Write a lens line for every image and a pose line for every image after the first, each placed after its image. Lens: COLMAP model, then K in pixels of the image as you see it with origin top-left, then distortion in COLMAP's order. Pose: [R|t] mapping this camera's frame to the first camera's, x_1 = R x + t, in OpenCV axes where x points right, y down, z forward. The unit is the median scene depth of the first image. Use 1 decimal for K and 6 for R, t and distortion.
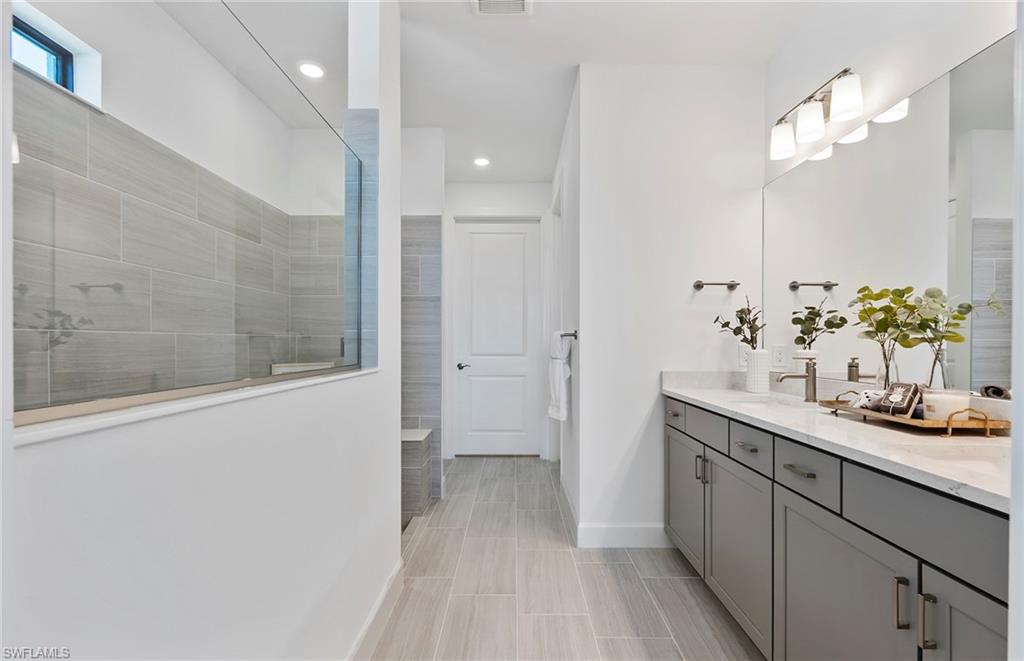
lens RADIAL K [[455.6, 0, 509.2], [0, 455.6, 334.0], [0, 0, 1]] dist [0.000775, 0.000359]
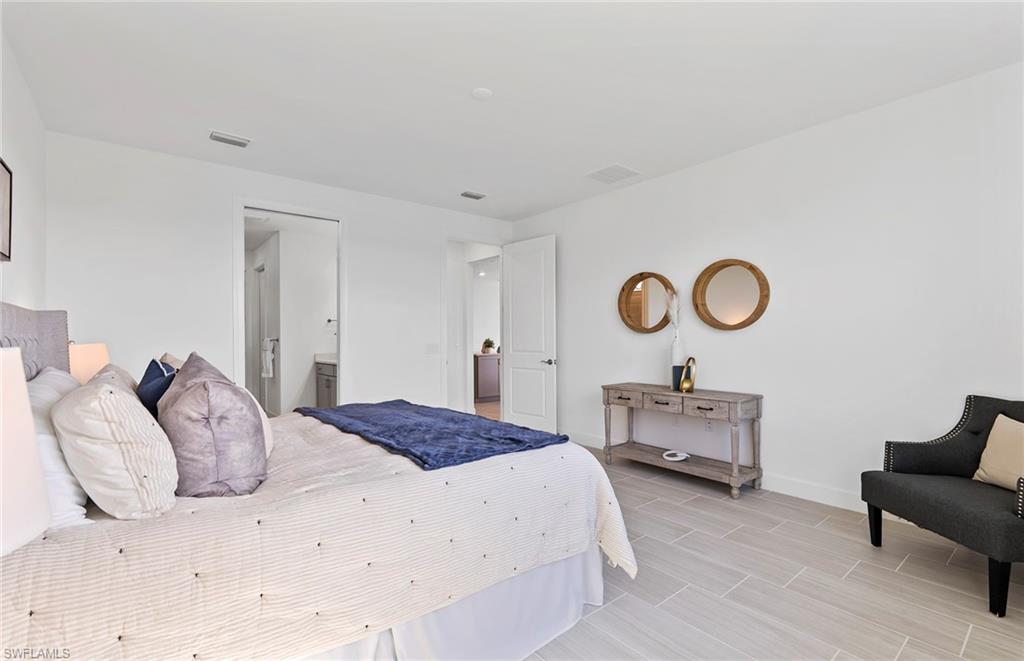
lens RADIAL K [[455.6, 0, 509.2], [0, 455.6, 334.0], [0, 0, 1]] dist [0.000775, 0.000359]
pose [[0.770078, -0.003065, 0.637942, -0.463801], [0.002299, 0.999995, 0.002030, -0.033008], [-0.637945, -0.000097, 0.770082, -1.684846]]
